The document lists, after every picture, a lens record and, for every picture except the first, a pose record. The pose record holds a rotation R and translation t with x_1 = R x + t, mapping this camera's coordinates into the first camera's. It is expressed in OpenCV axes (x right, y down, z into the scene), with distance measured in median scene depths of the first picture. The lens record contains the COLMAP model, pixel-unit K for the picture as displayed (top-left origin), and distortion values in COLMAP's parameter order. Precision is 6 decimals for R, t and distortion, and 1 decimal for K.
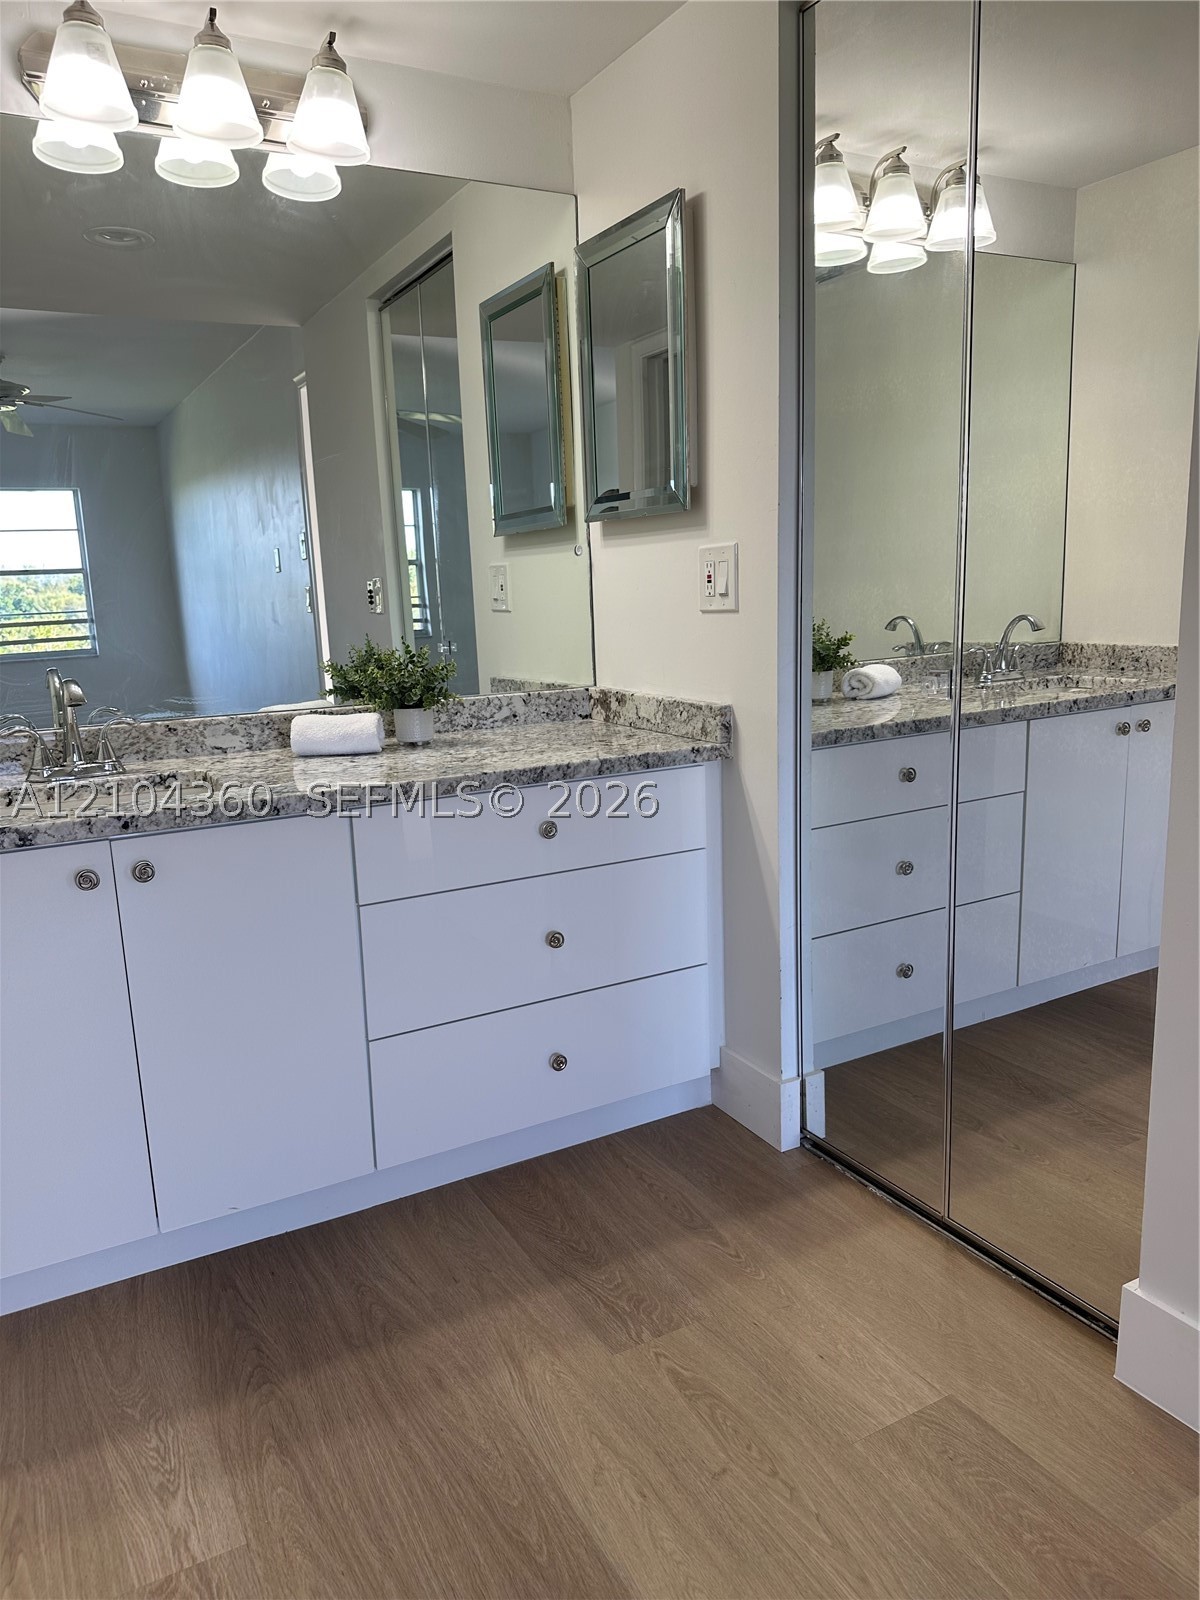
lens RADIAL K [[1134.2, 0, 608.5], [0, 1134.2, 814.2], [0, 0, 1]] dist [0.046146, -0.034732]
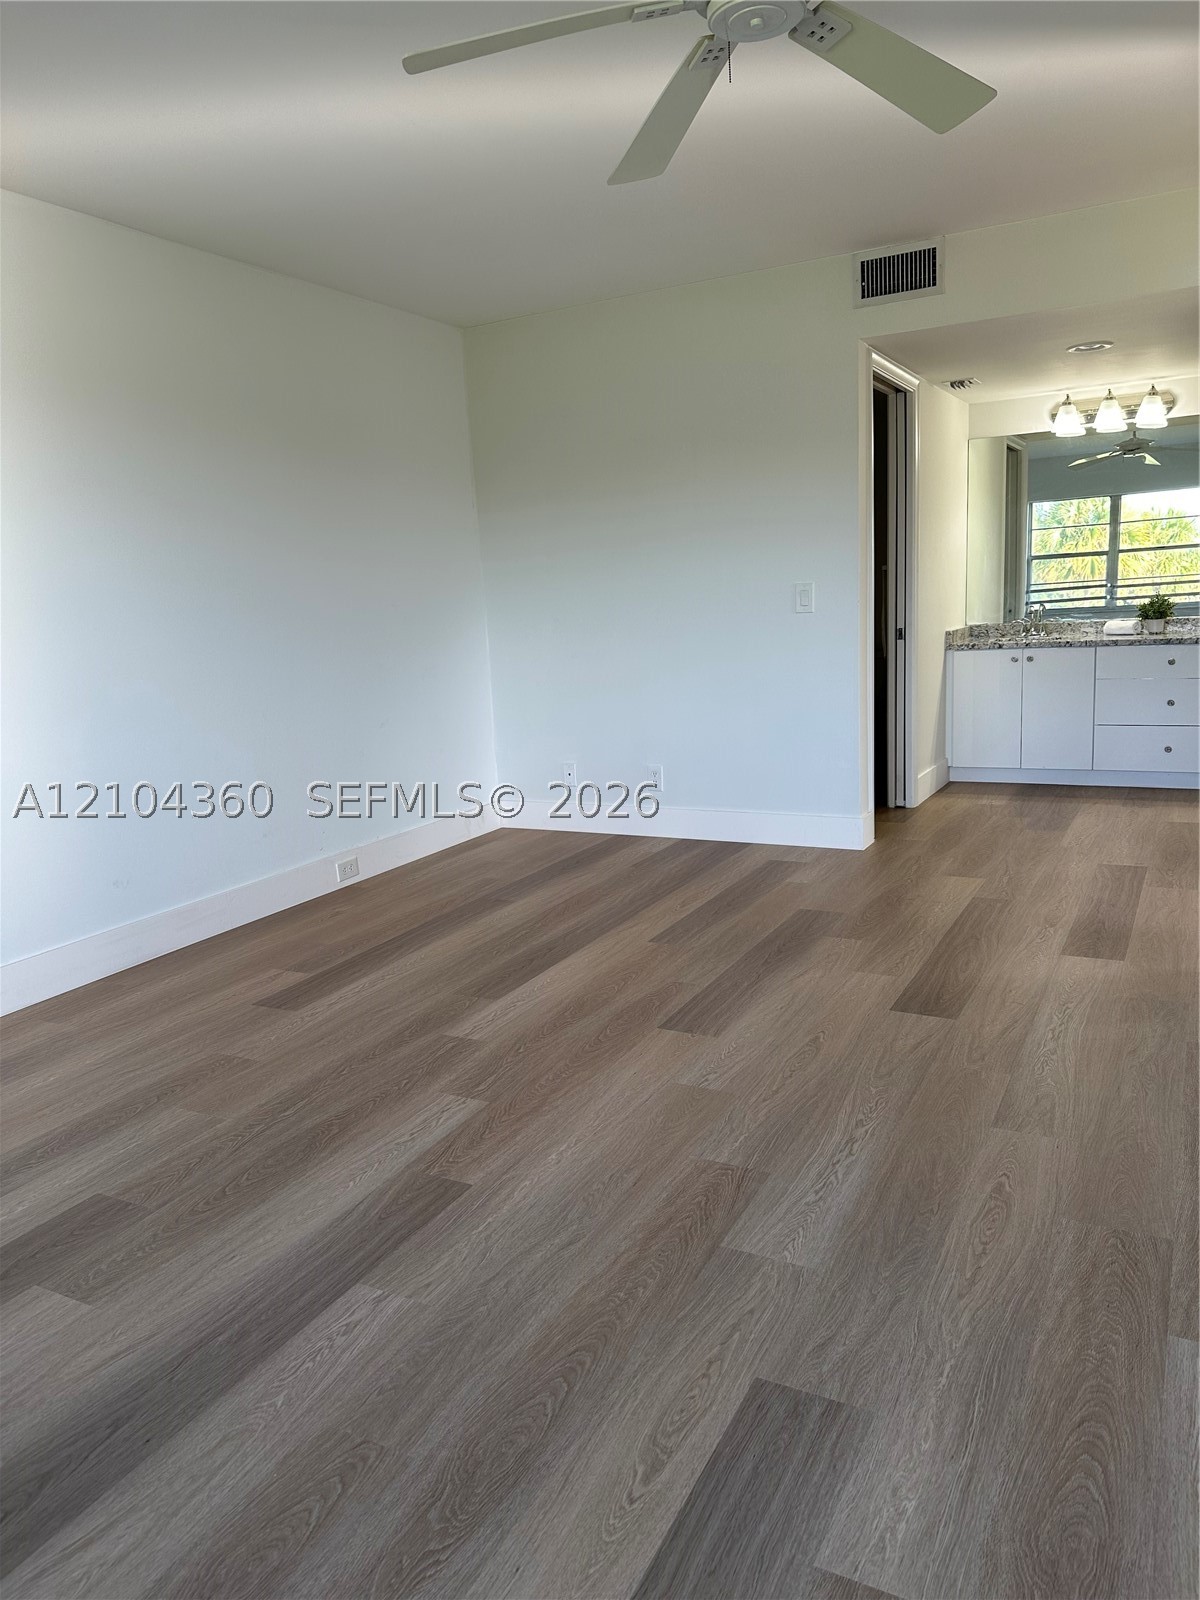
lens RADIAL K [[1176.9, 0, 601.4], [0, 1176.9, 834.0], [0, 0, 1]] dist [0.013235, 0.000821]
pose [[0.549165, 0.171193, -0.817992, 1.908048], [-0.135286, 0.984095, 0.115130, 0.335955], [0.824691, 0.047438, 0.563590, -2.091827]]
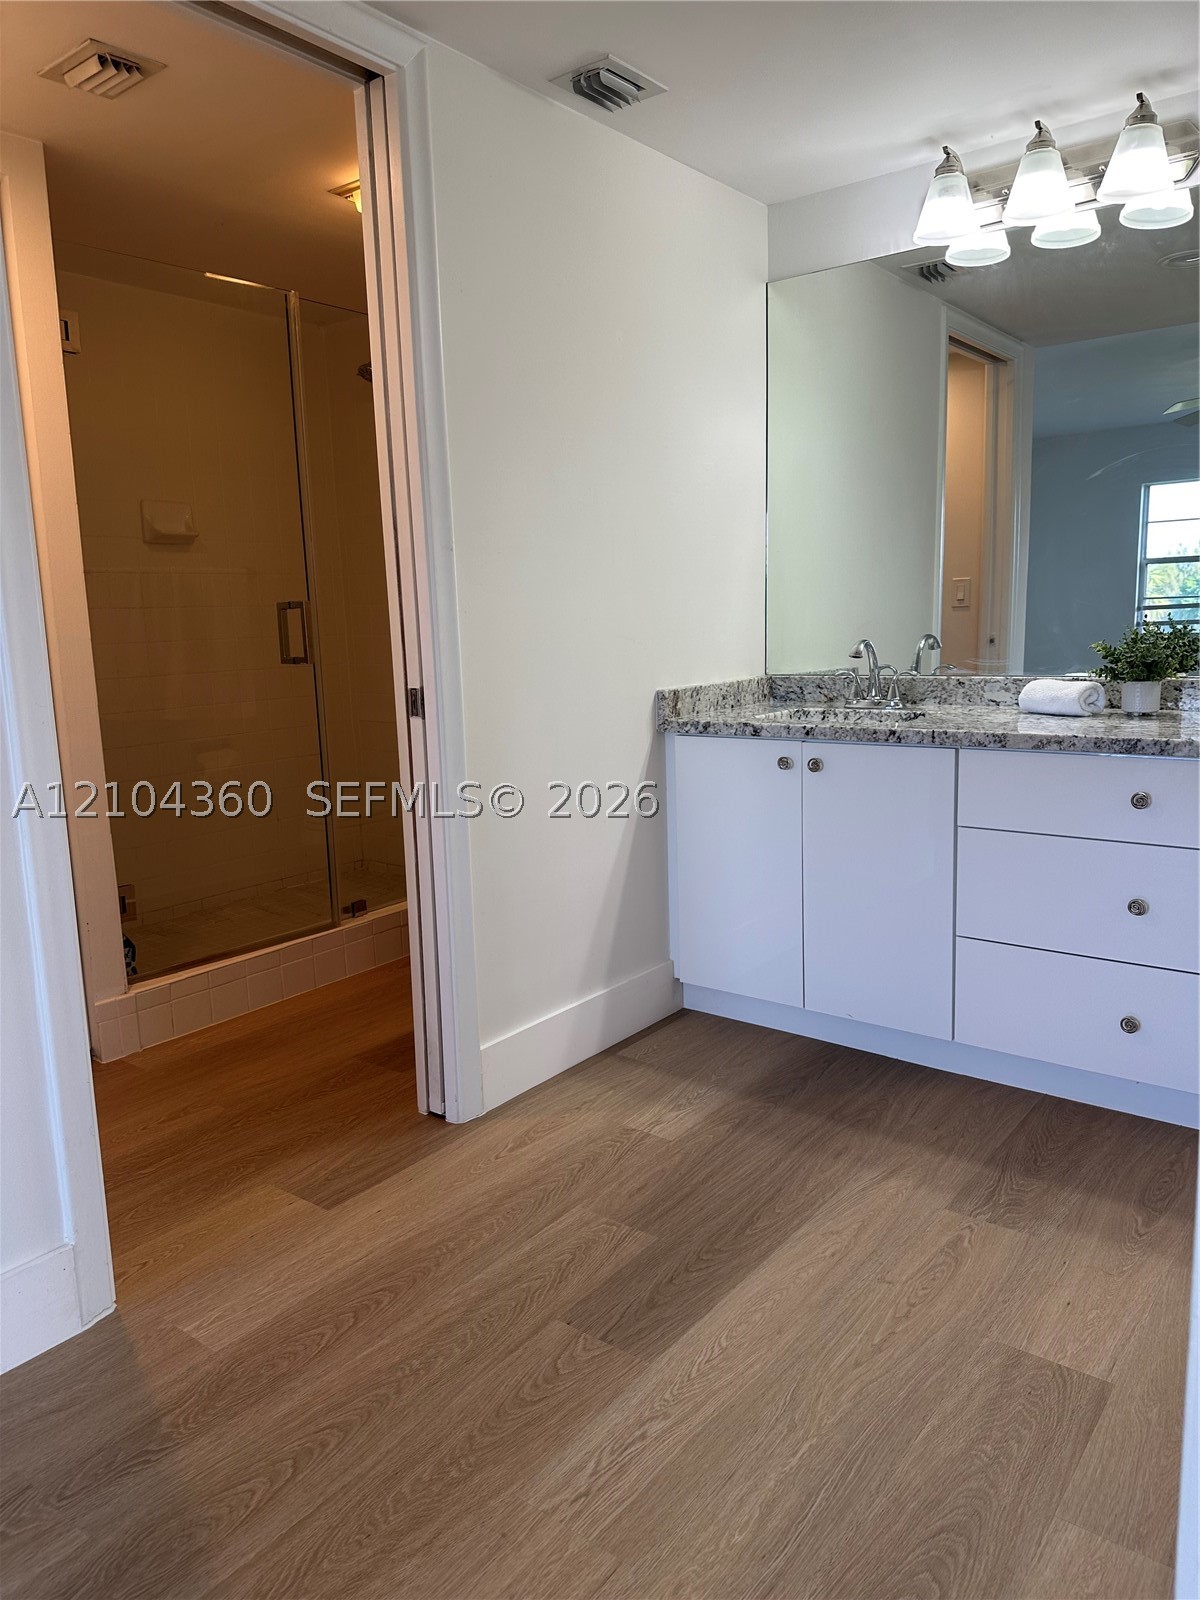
lens RADIAL K [[1134.2, 0, 608.5], [0, 1134.2, 814.2], [0, 0, 1]] dist [0.046146, -0.034732]
pose [[0.399702, 0.182015, -0.898392, 0.829368], [-0.166221, 0.978231, 0.124237, -0.027419], [0.901448, 0.099673, 0.421256, 0.118663]]
